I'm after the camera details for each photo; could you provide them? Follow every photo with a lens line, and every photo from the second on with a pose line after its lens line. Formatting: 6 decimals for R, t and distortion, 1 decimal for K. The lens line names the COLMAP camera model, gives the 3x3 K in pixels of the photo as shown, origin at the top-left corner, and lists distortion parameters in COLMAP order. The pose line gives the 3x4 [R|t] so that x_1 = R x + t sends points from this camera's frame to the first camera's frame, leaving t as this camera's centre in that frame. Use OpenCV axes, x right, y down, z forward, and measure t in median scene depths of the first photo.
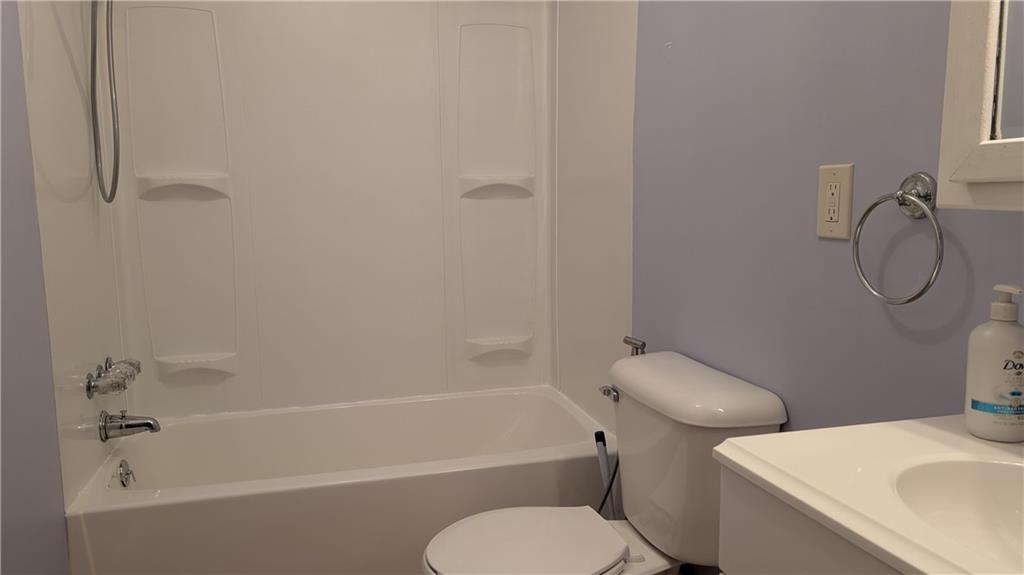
lens RADIAL K [[730.6, 0, 509.8], [0, 730.6, 294.2], [0, 0, 1]] dist [0.032276, -0.034391]
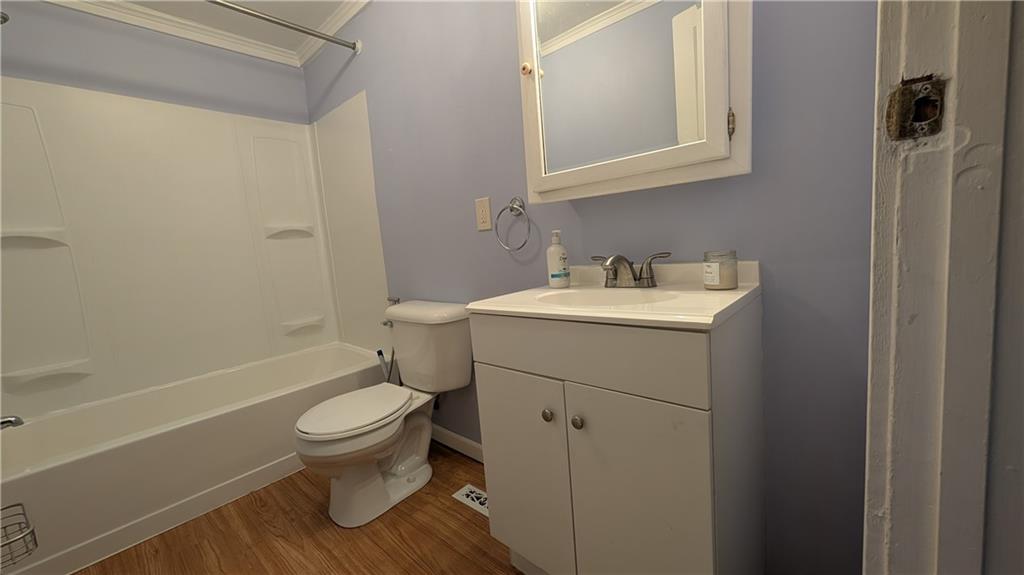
lens RADIAL K [[382.1, 0, 514.7], [0, 382.1, 288.3], [0, 0, 1]] dist [-0.002629, -0.000254]
pose [[0.836283, -0.117109, 0.535646, -0.103335], [0.137753, 0.990465, 0.001479, 0.080333], [-0.530712, 0.072550, 0.844441, -0.039601]]
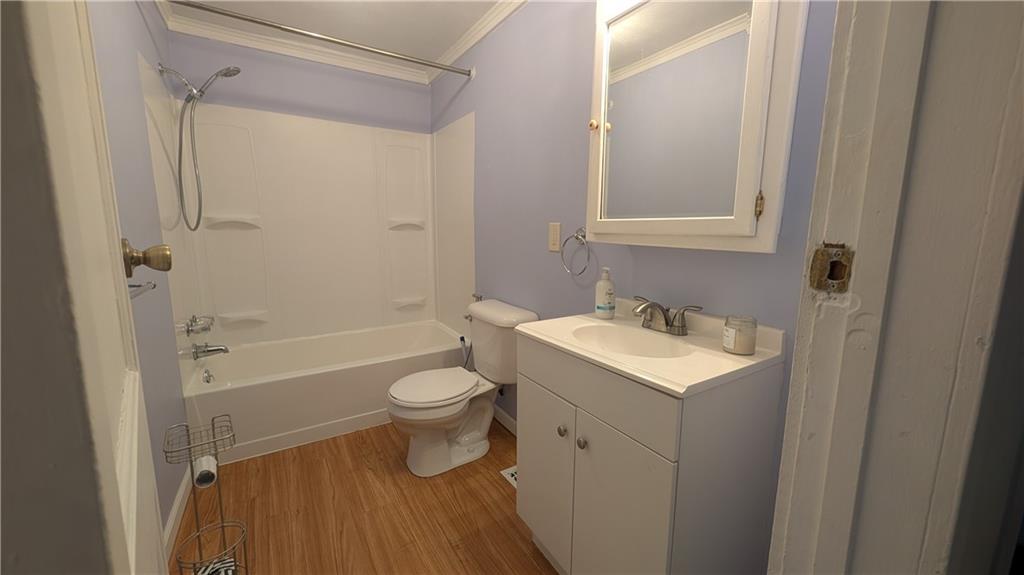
lens RADIAL K [[382.1, 0, 515.2], [0, 382.1, 287.0], [0, 0, 1]] dist [-0.002629, -0.000254]
pose [[0.956042, -0.026781, 0.292005, -0.064000], [0.020259, 0.999474, 0.025337, 0.009548], [-0.292530, -0.018308, 0.956081, -0.176730]]
